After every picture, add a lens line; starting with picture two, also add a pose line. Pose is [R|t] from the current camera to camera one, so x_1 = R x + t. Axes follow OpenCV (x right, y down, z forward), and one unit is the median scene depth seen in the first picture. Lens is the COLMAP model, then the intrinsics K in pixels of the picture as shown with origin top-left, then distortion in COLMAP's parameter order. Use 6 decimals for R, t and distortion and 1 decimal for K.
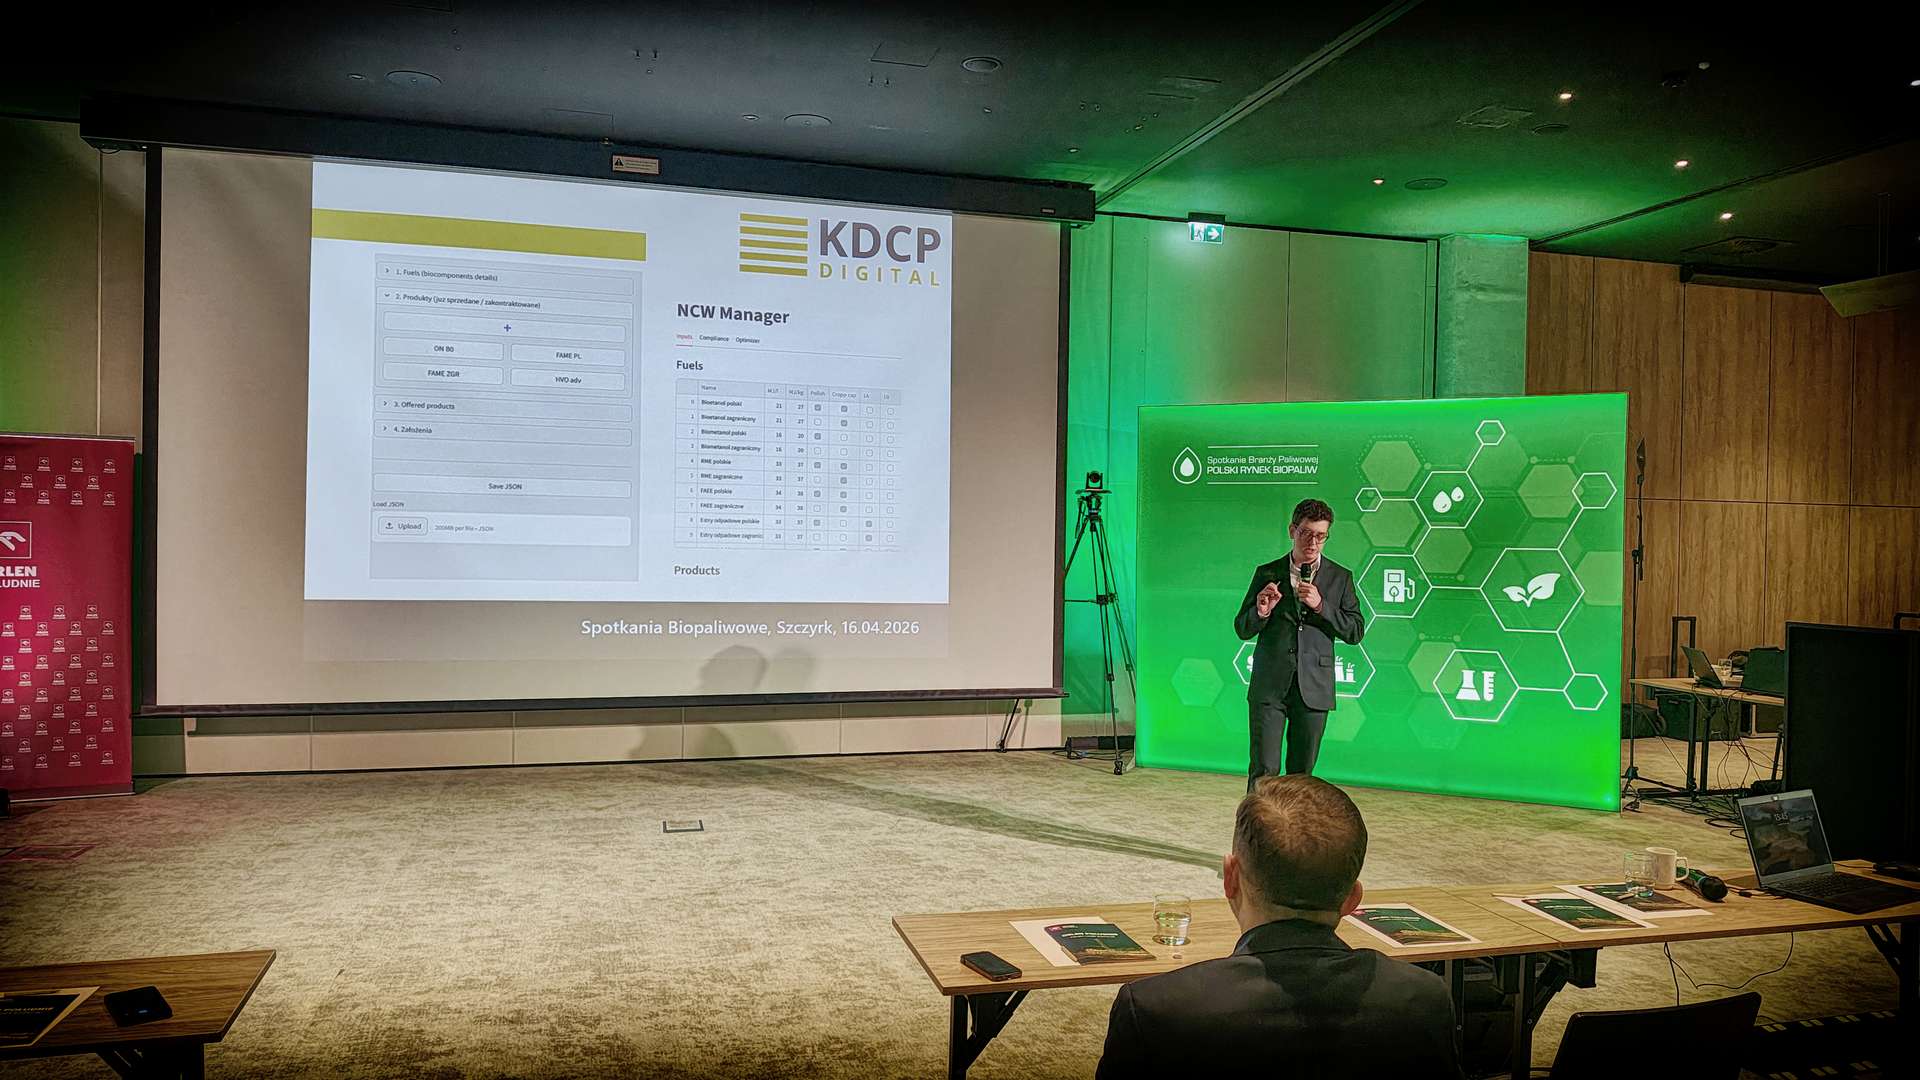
lens RADIAL K [[1301.9, 0, 961.3], [0, 1301.9, 554.4], [0, 0, 1]] dist [0.032616, -0.018575]
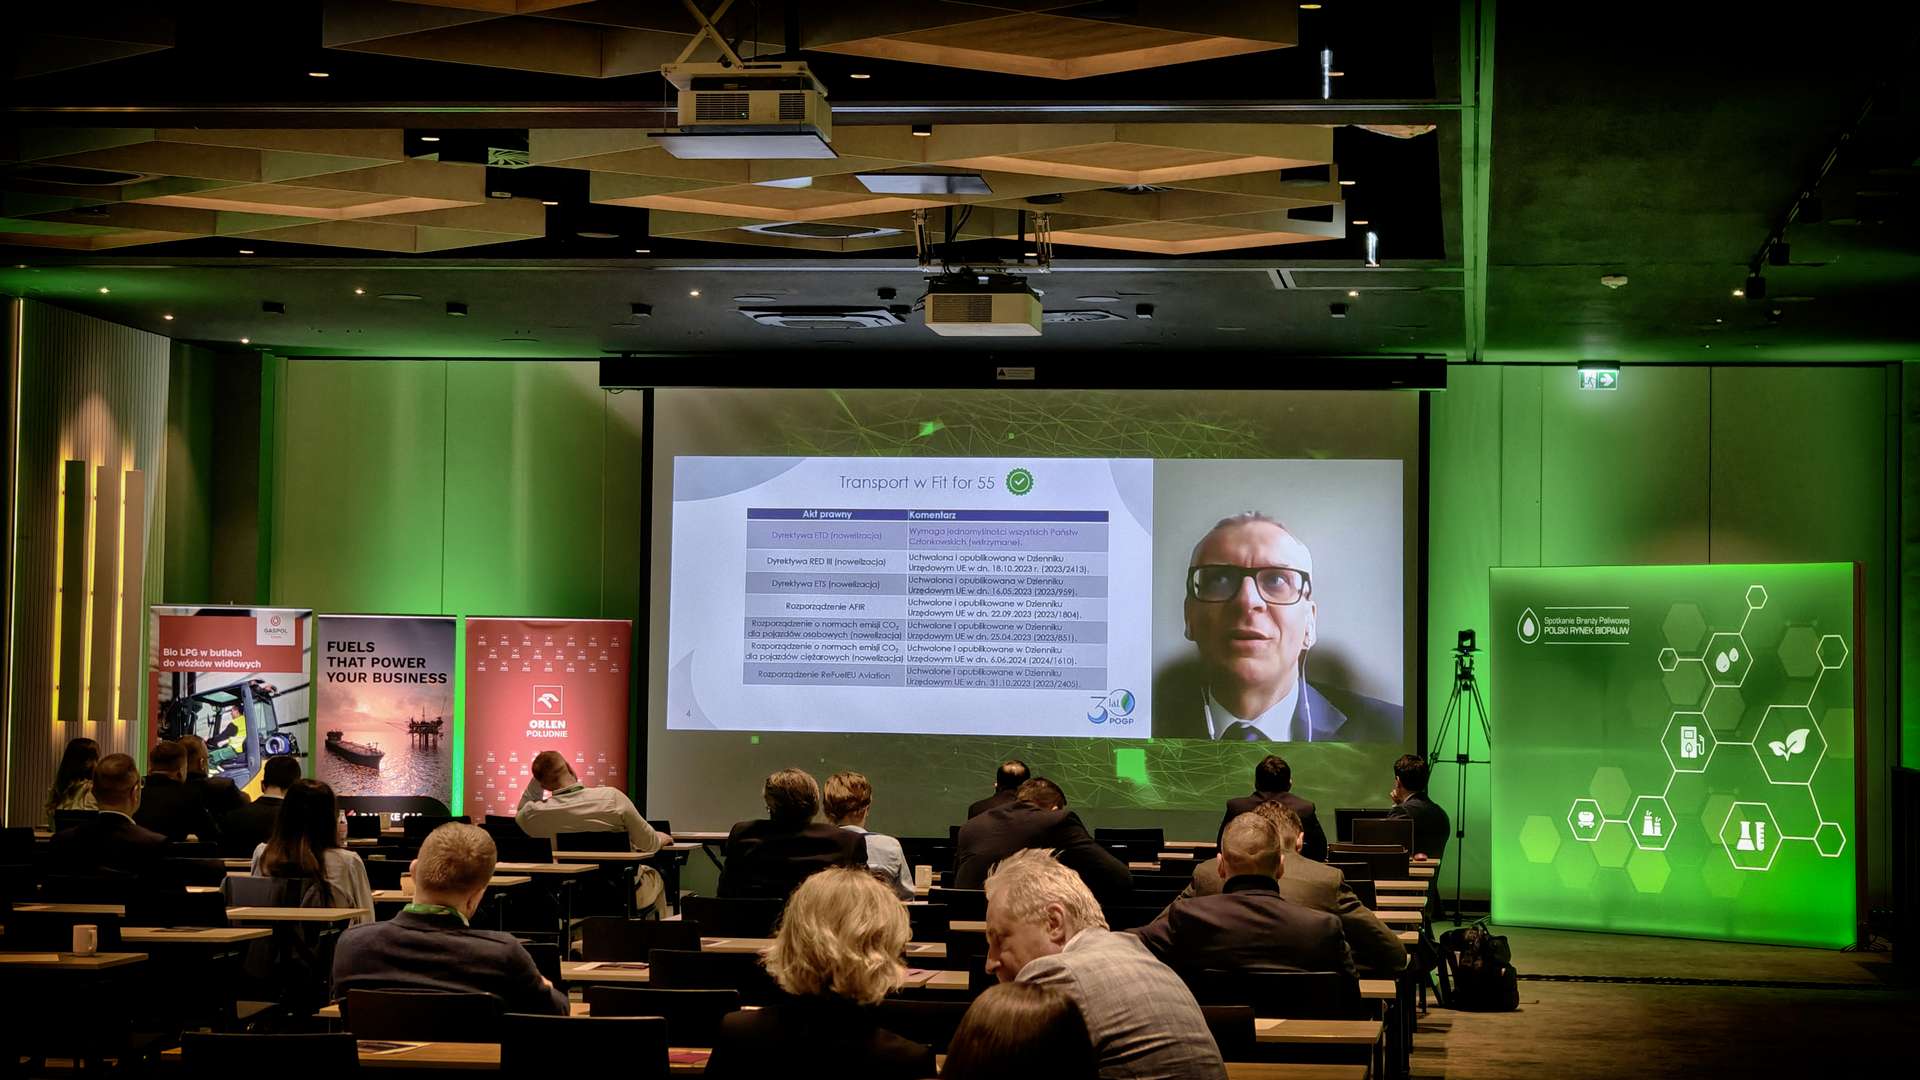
lens RADIAL K [[4098.5, 0, 962.4], [0, 4098.5, 538.6], [0, 0, 1]] dist [0.164212, 0.000000]
pose [[0.921125, -0.017382, -0.388878, 1.073580], [-0.004870, 0.998410, -0.056161, 0.049276], [0.389236, 0.053625, 0.919576, -2.255462]]
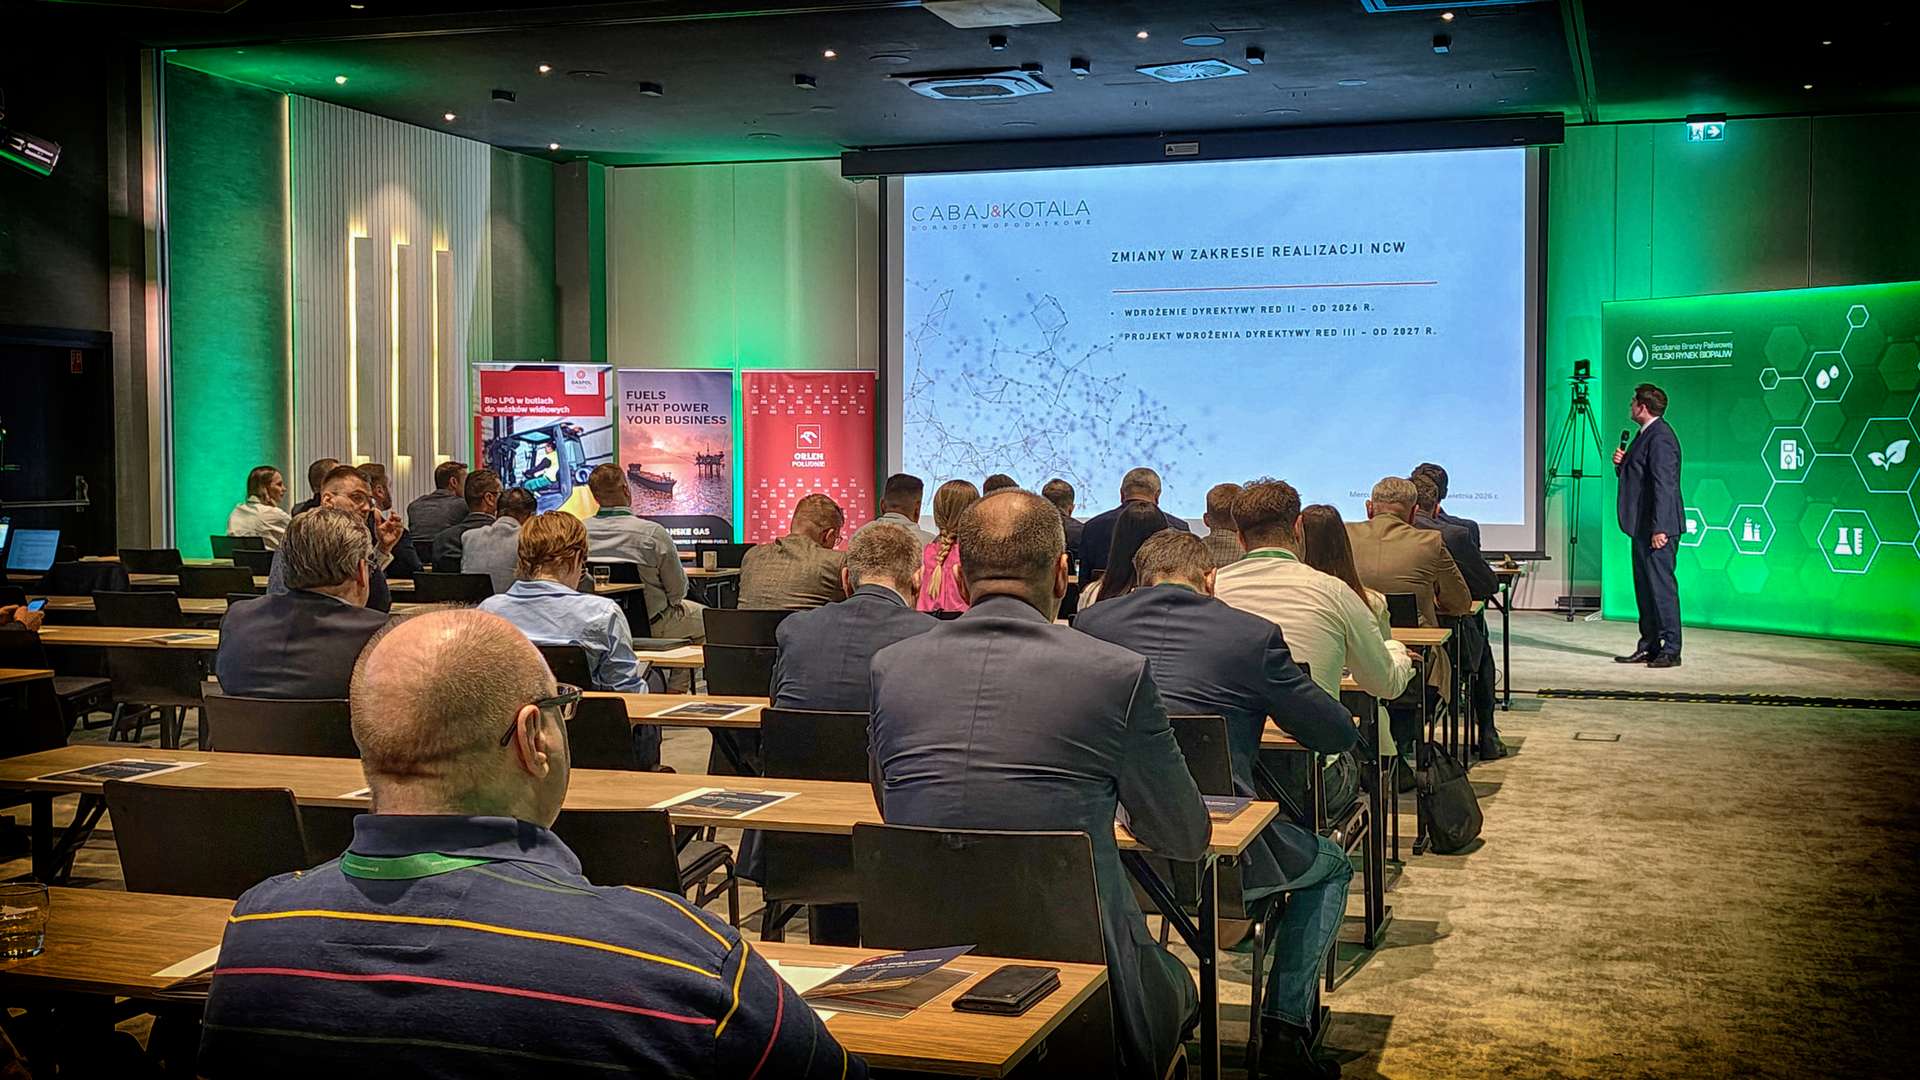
lens RADIAL K [[2222.5, 0, 940.6], [0, 2222.5, 552.9], [0, 0, 1]] dist [0.026994, 0.000000]
pose [[0.834958, 0.009584, -0.550230, 0.775017], [0.006351, 0.999614, 0.027048, 0.051729], [0.550277, -0.026079, 0.834575, -1.007837]]
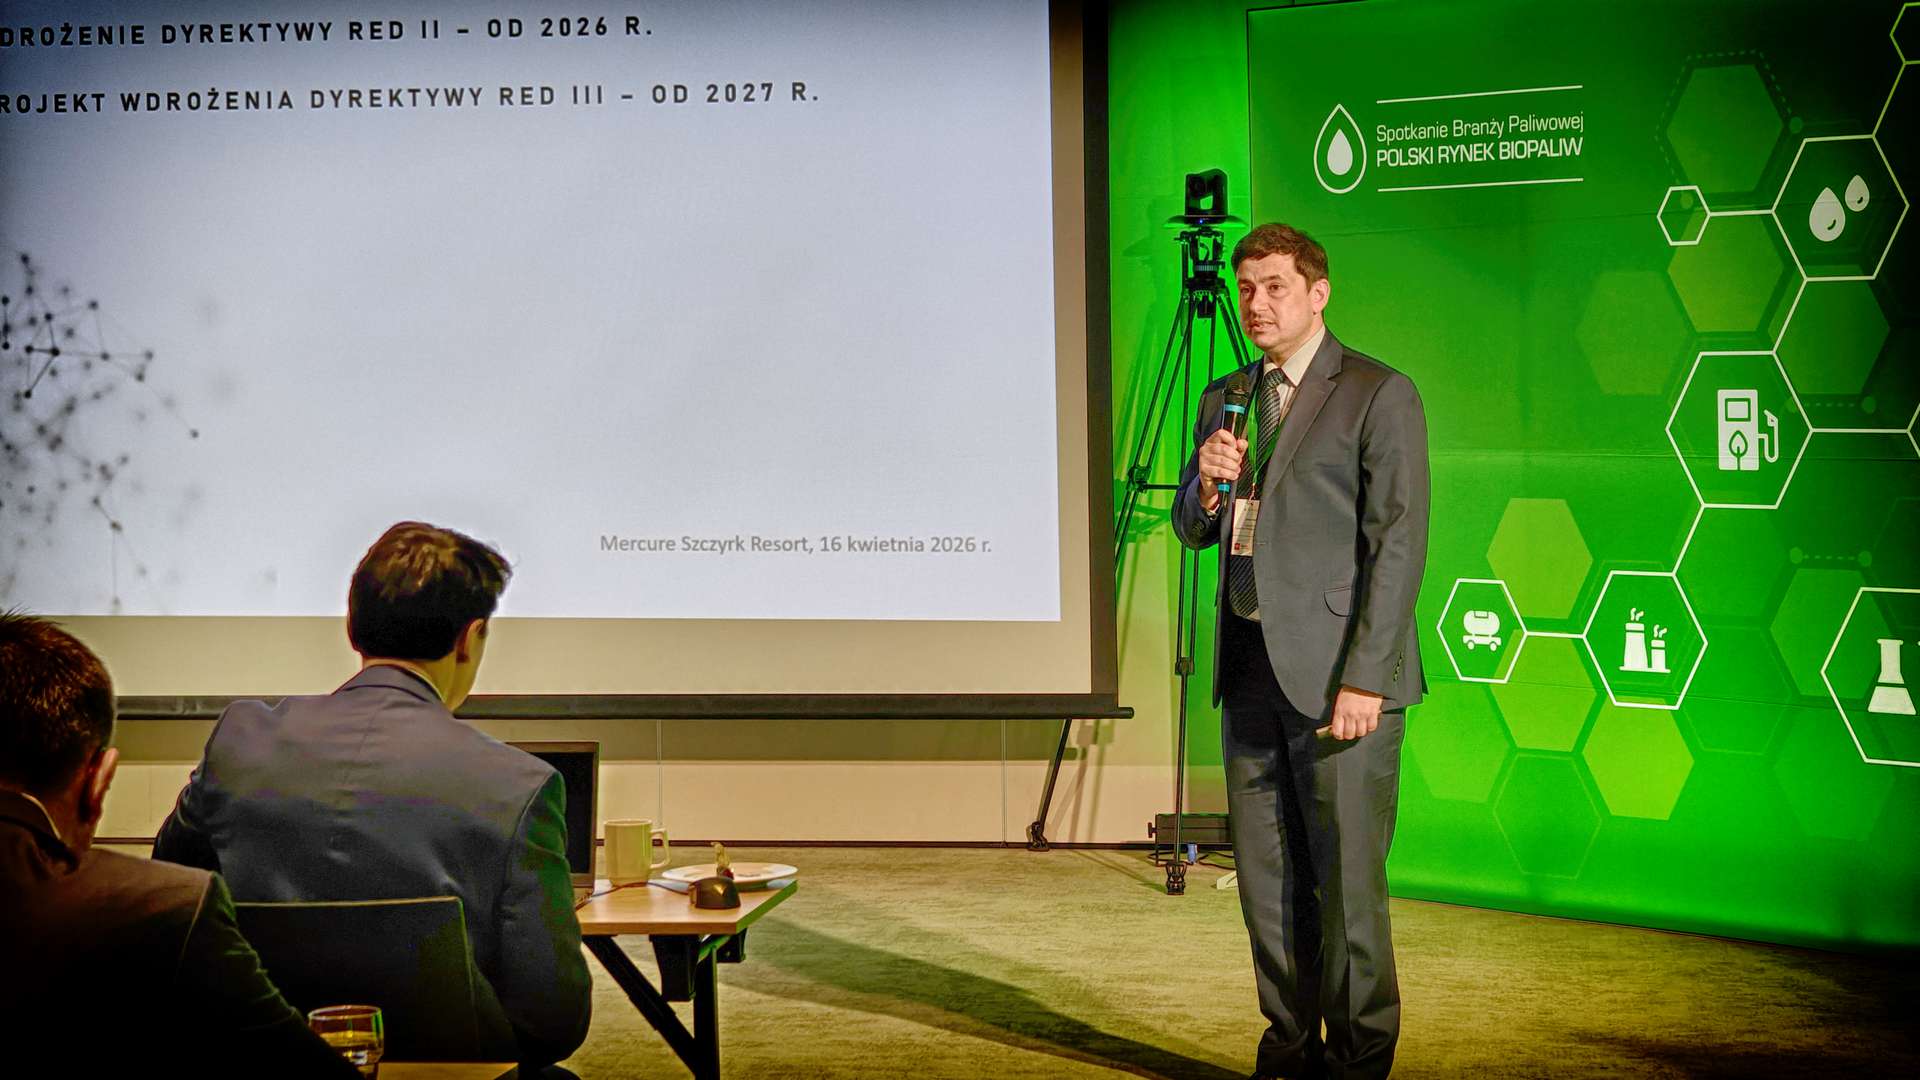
lens RADIAL K [[4098.5, 0, 971.9], [0, 4098.5, 521.4], [0, 0, 1]] dist [0.164212, 0.000000]
pose [[0.914023, -0.009997, -0.405539, 0.622406], [0.018507, 0.999683, 0.017069, 0.025952], [0.405240, -0.023107, 0.913918, -0.243919]]
